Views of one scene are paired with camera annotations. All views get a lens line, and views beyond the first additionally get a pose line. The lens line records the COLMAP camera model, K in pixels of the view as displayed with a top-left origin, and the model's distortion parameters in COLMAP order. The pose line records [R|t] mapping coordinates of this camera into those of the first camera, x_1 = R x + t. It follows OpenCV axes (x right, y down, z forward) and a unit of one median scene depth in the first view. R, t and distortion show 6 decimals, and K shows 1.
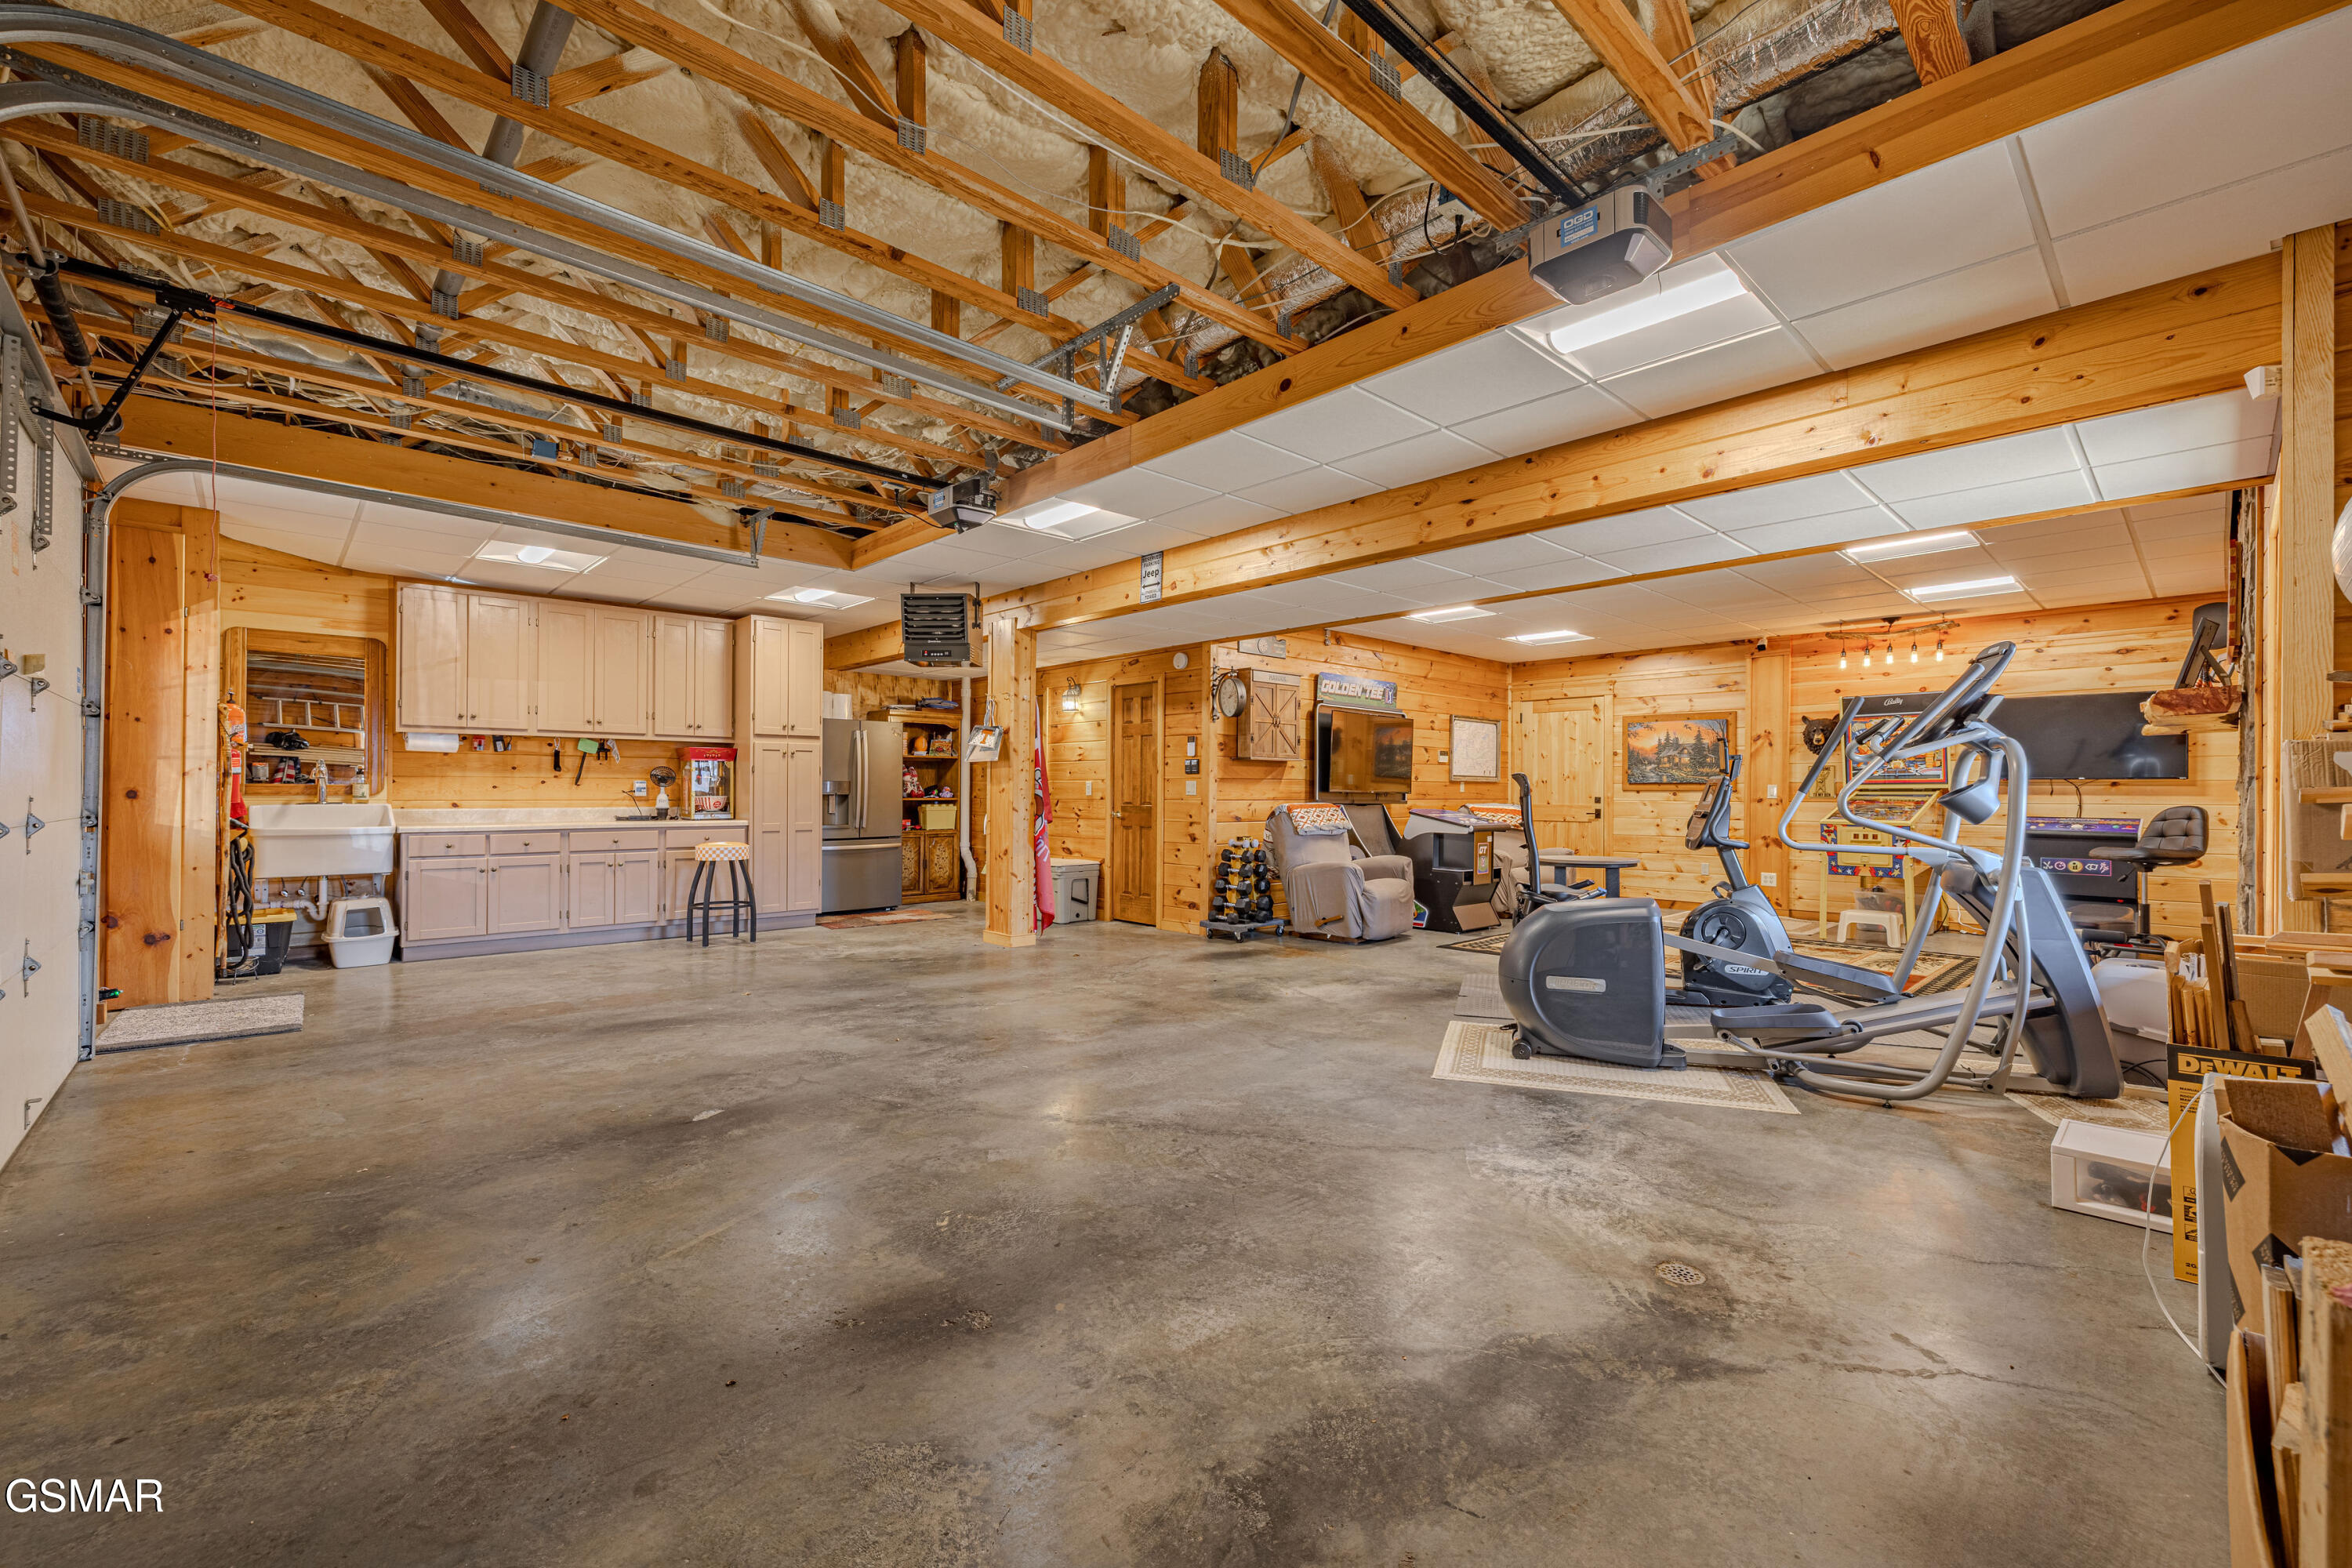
lens RADIAL K [[979.2, 0, 1170.6], [0, 979.2, 786.0], [0, 0, 1]] dist [0.001617, -0.000292]
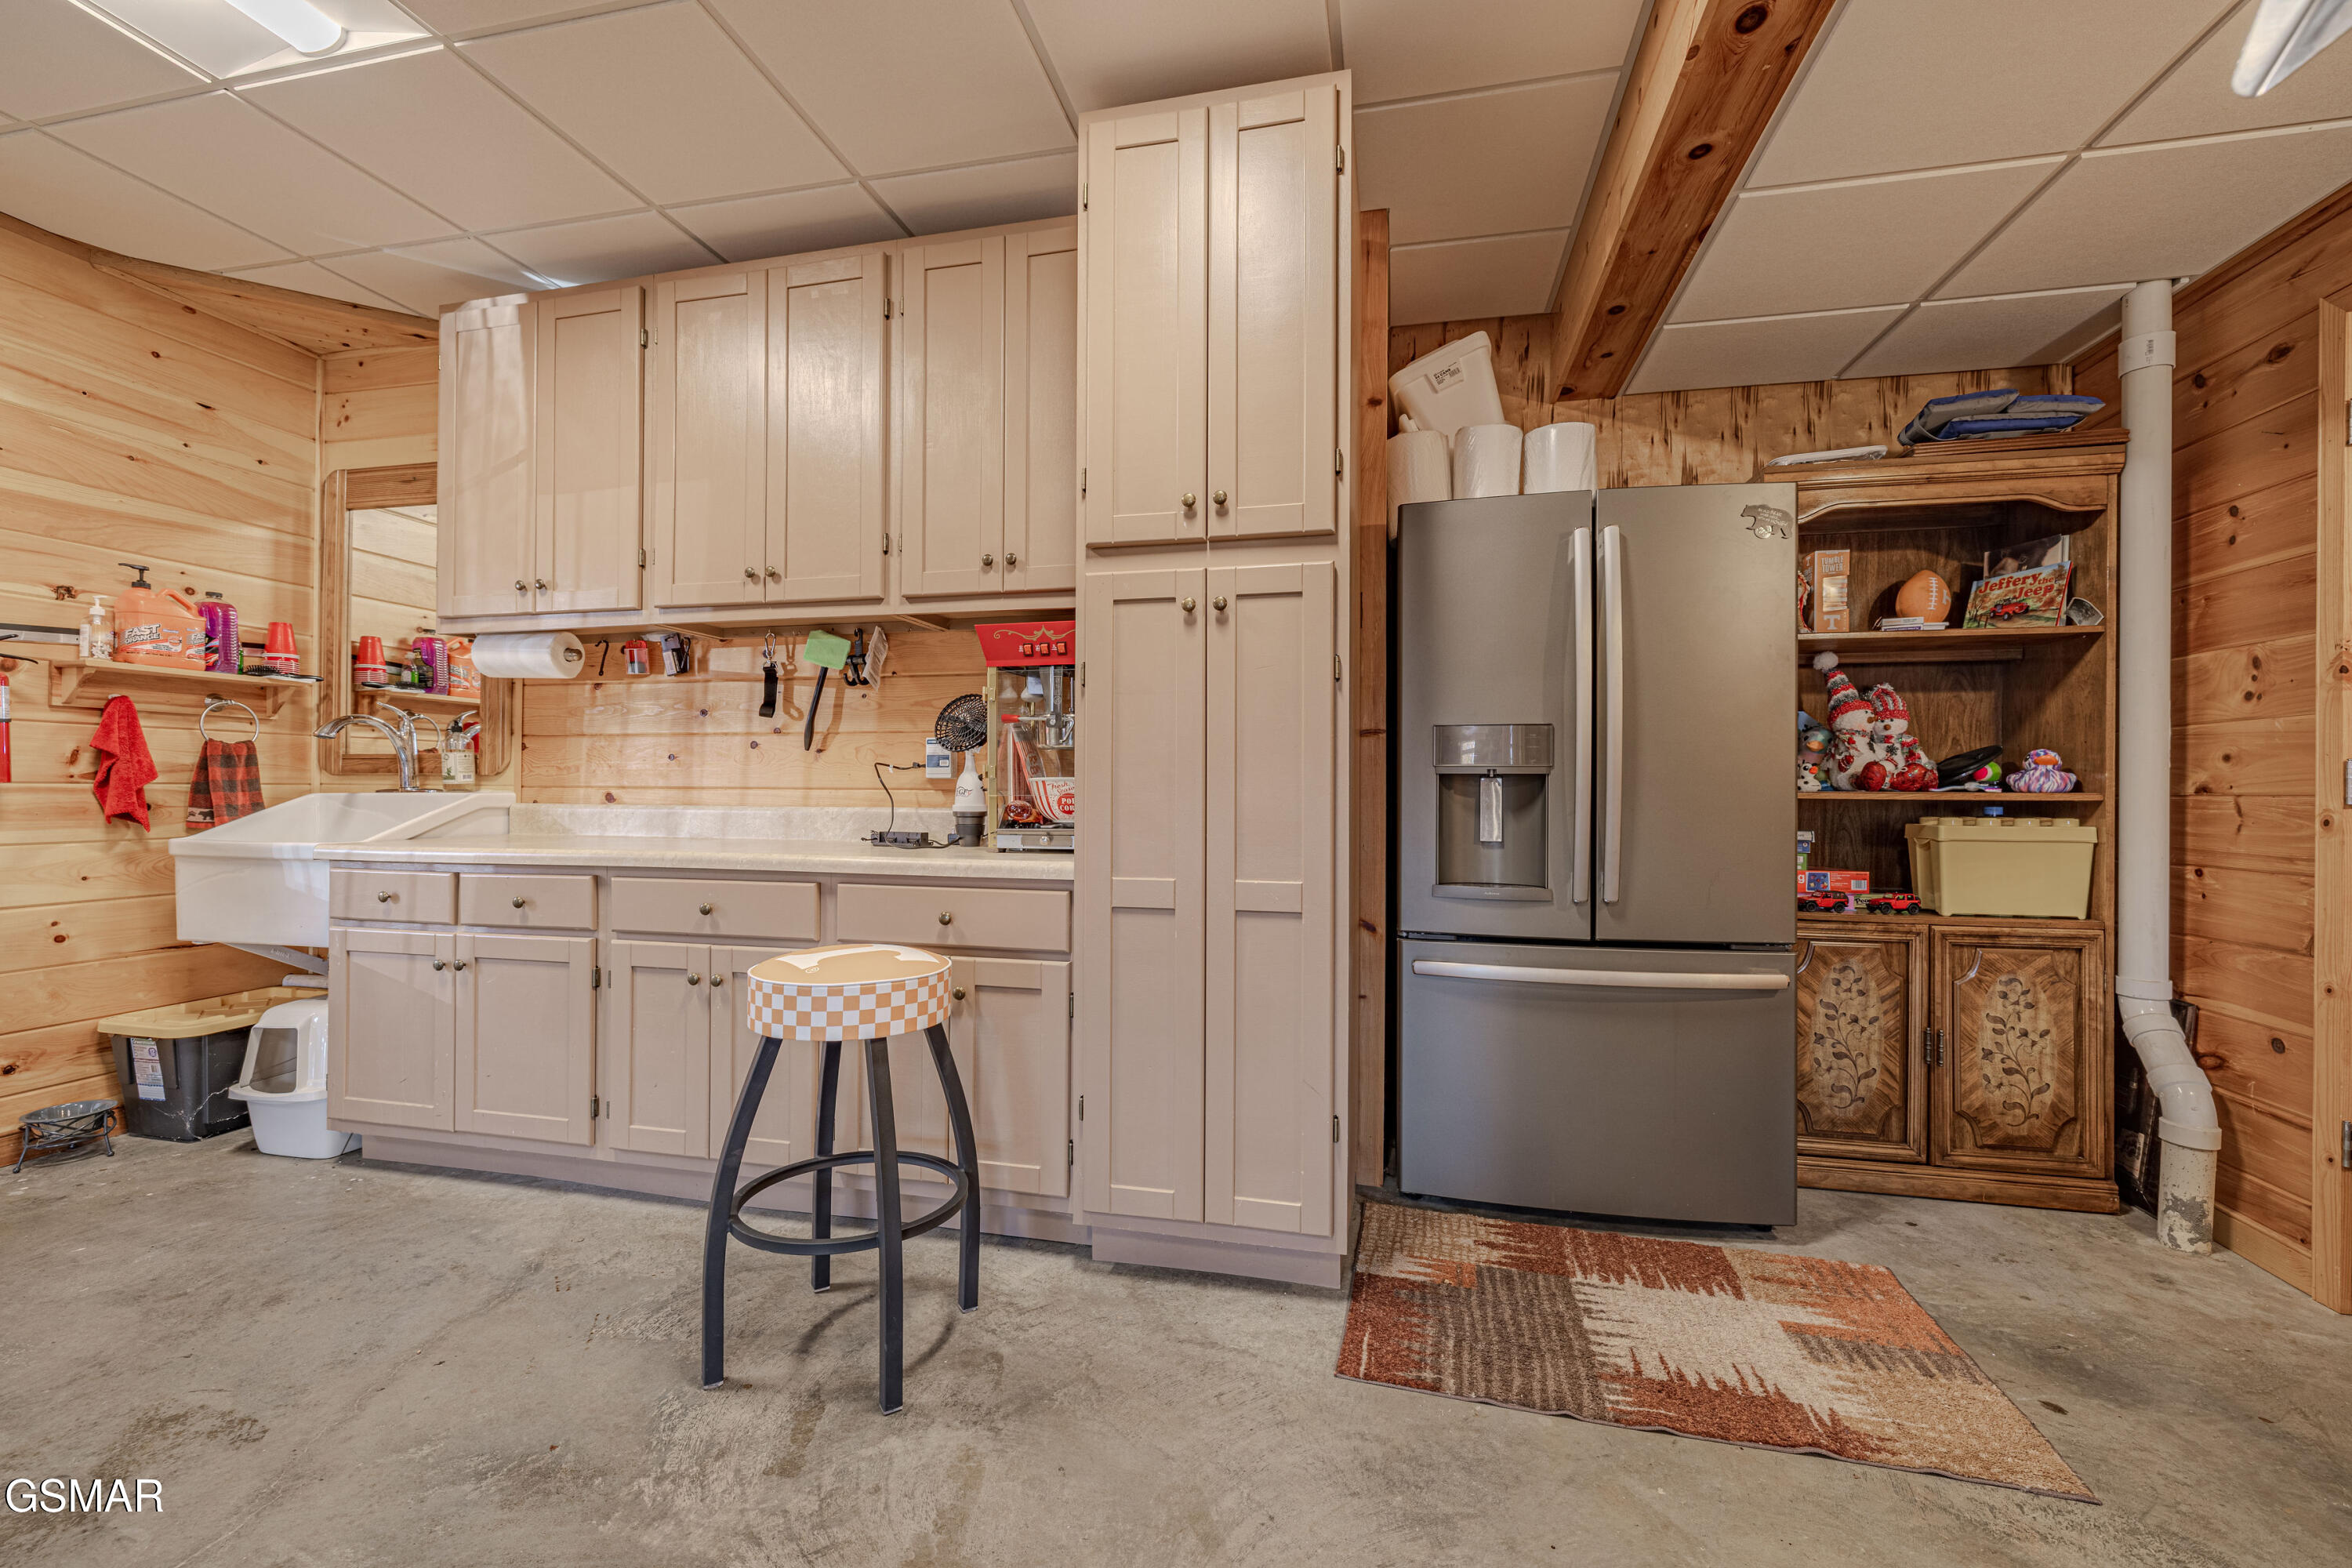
lens RADIAL K [[979.2, 0, 1164.2], [0, 979.2, 789.6], [0, 0, 1]] dist [0.001617, -0.000292]
pose [[0.555324, -0.001720, -0.831632, -0.165488], [0.001027, 0.999999, -0.001382, 0.013090], [0.831634, -0.000086, 0.555325, 0.767943]]
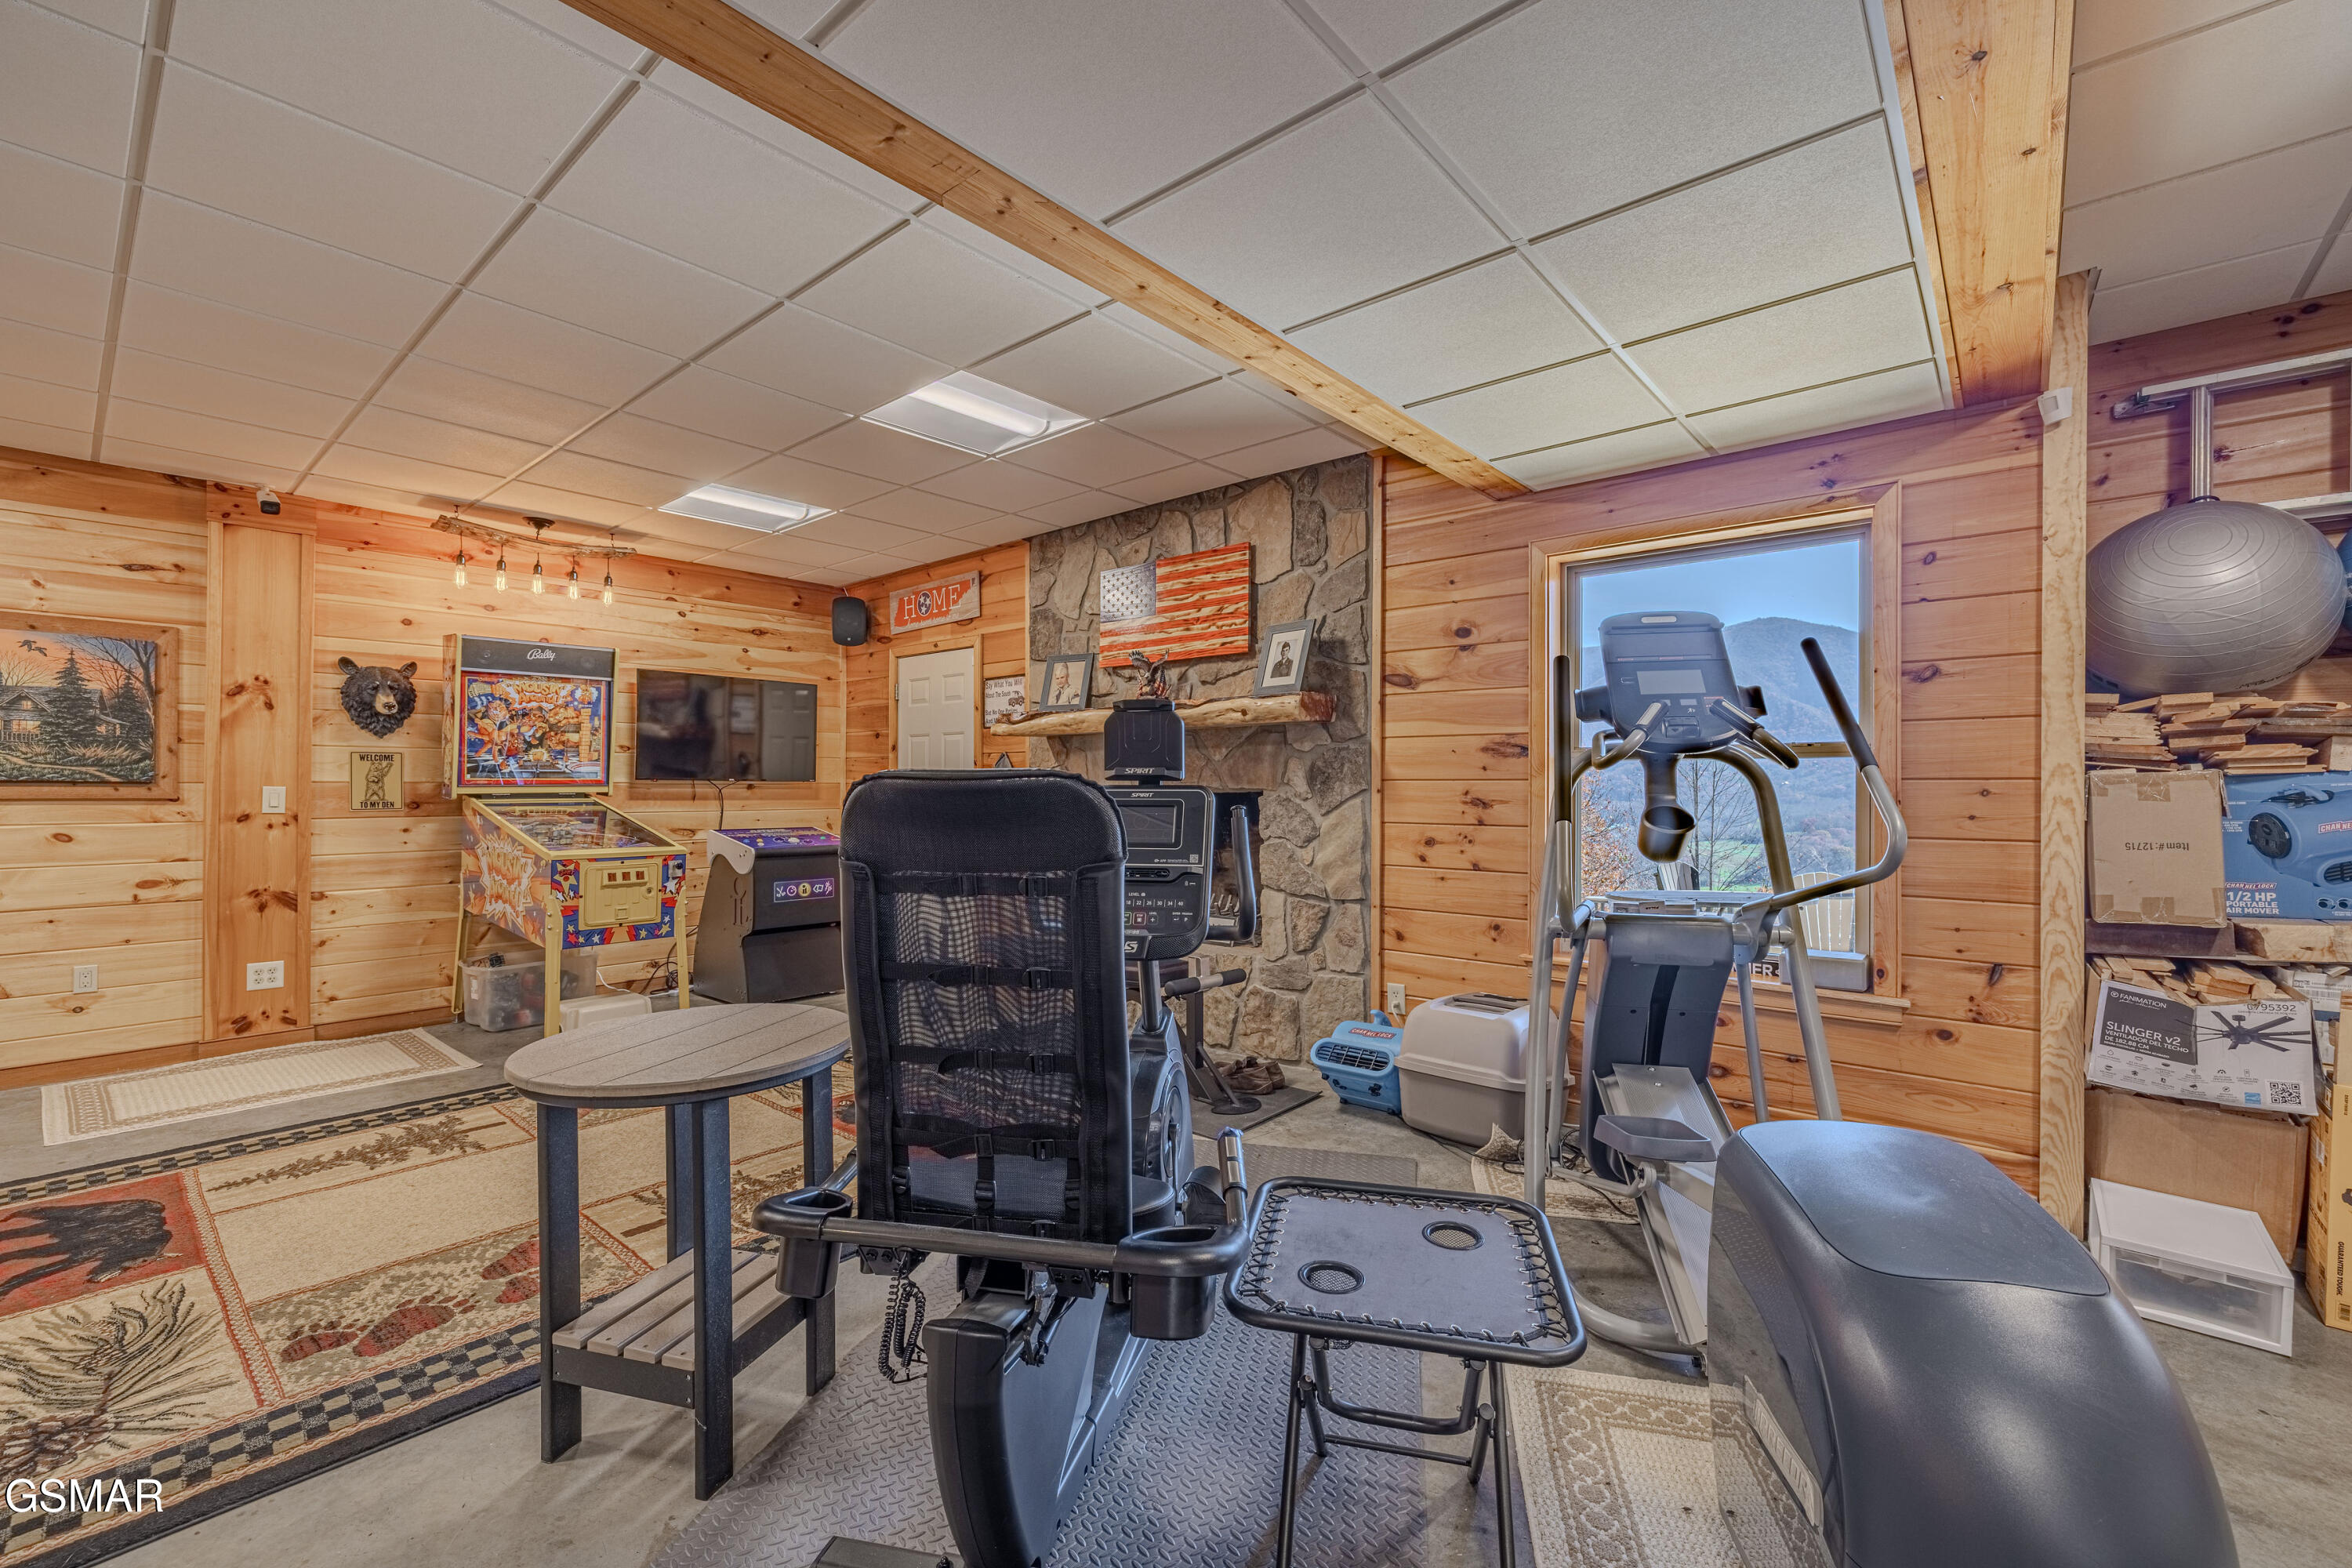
lens RADIAL K [[979.2, 0, 1171.6], [0, 979.2, 788.4], [0, 0, 1]] dist [0.001617, -0.000292]
pose [[-0.103645, -0.005594, 0.994599, 0.066503], [-0.008047, 0.999956, 0.004786, -0.006330], [-0.994582, -0.007507, -0.103685, 0.603380]]
